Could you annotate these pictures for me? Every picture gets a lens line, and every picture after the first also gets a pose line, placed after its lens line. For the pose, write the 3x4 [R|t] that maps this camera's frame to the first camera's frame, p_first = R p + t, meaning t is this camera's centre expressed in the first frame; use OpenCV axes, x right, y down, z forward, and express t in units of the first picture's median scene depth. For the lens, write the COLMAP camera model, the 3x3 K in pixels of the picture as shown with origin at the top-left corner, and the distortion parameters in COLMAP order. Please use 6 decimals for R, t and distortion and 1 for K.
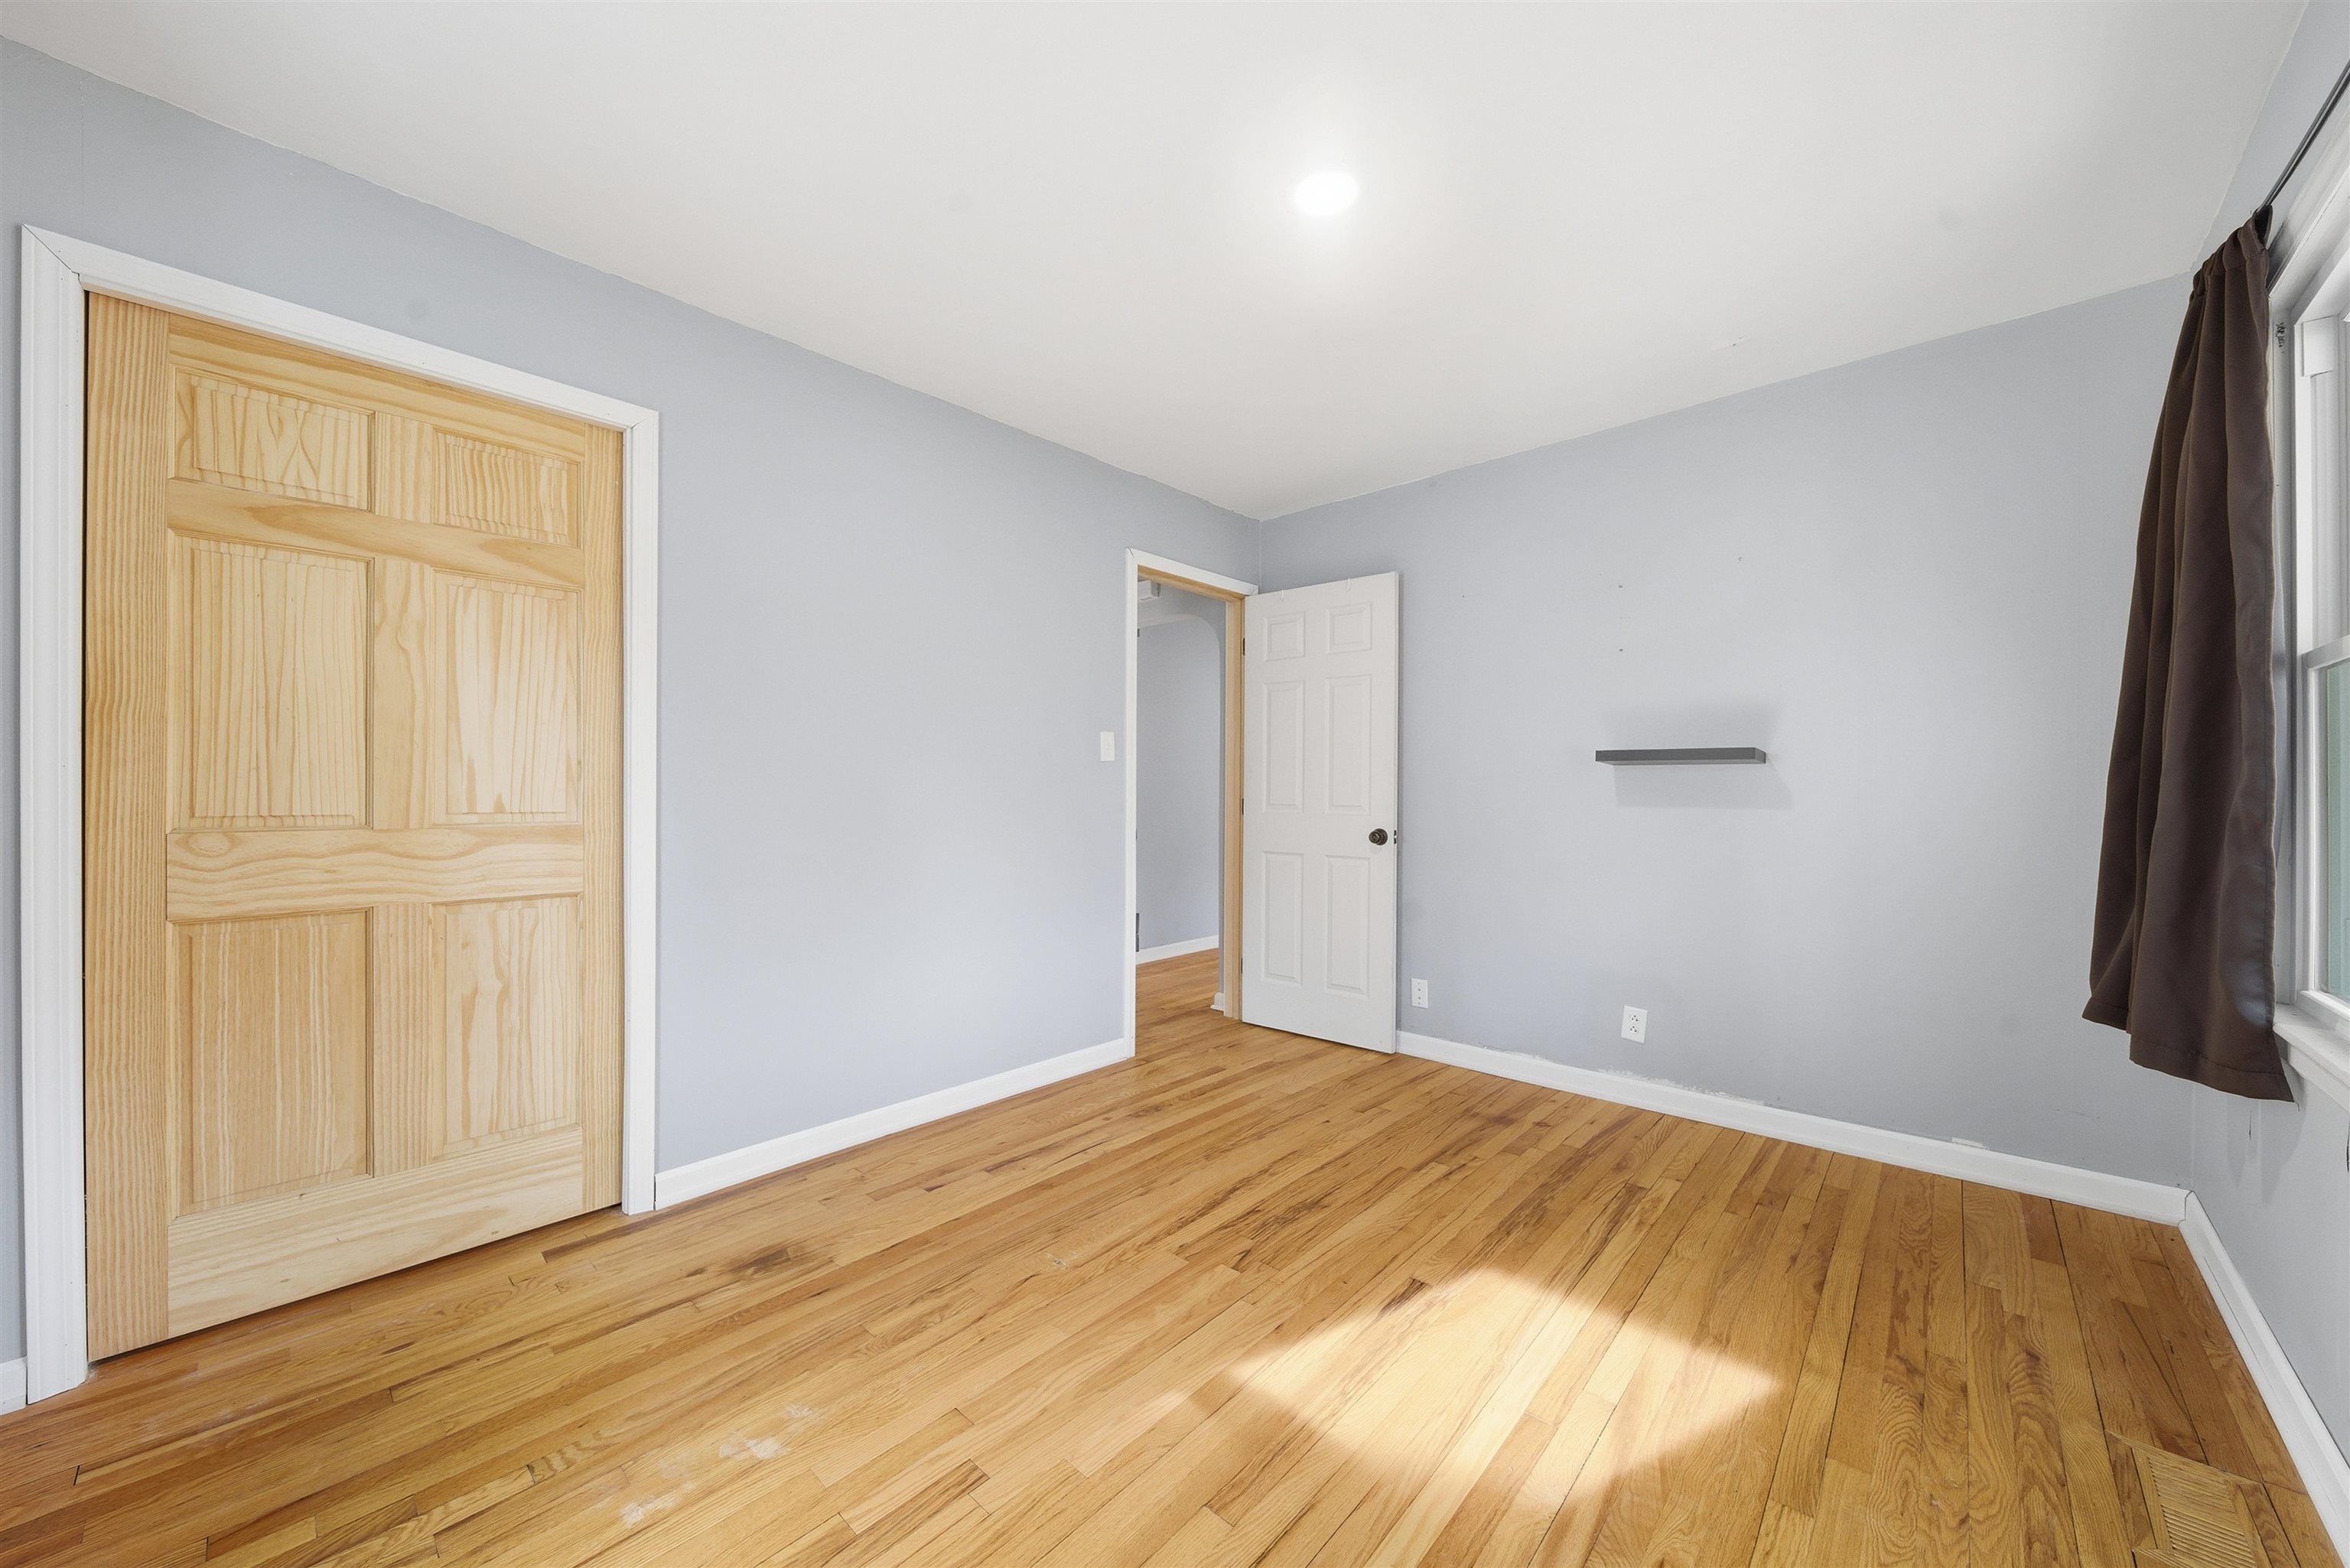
lens RADIAL K [[837.6, 0, 1148.8], [0, 837.6, 783.0], [0, 0, 1]] dist [-0.000025, -0.002635]
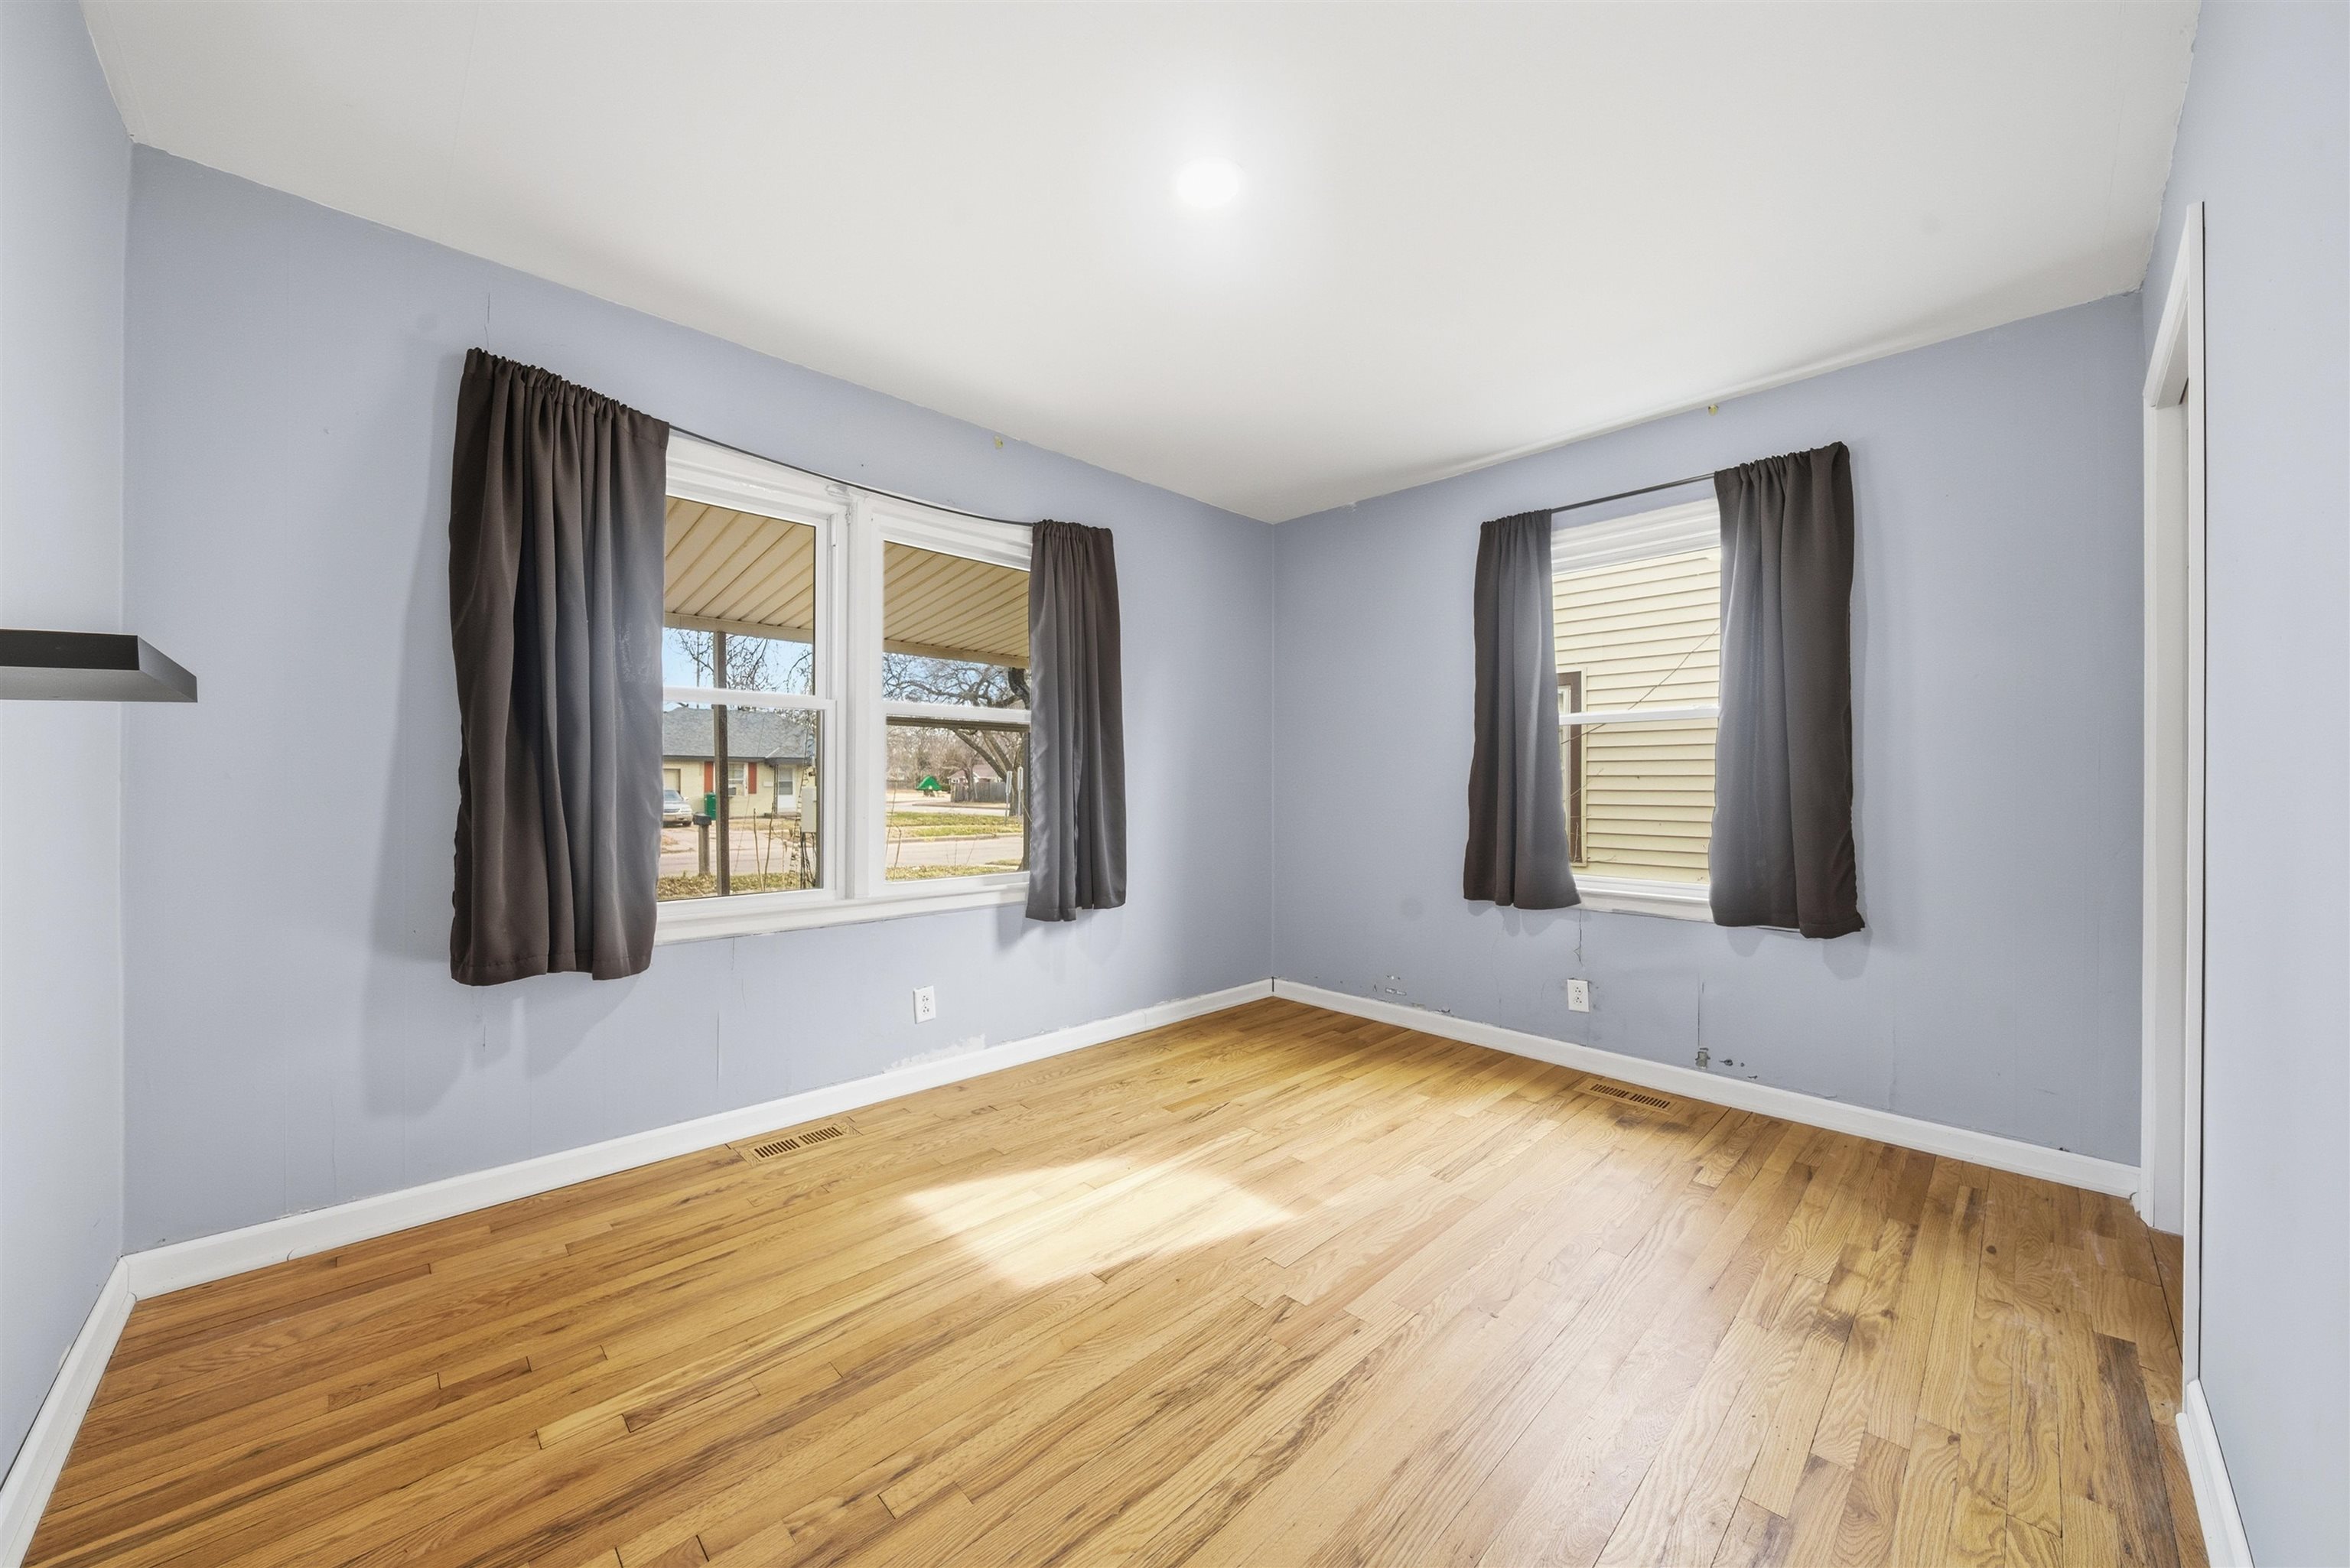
lens RADIAL K [[837.6, 0, 1148.8], [0, 837.6, 783.0], [0, 0, 1]] dist [-0.000025, -0.002635]
pose [[-0.998567, -0.006912, 0.053070, 0.218488], [-0.007767, 0.999843, -0.015927, 0.030559], [-0.052952, -0.016317, -0.998464, 1.974881]]
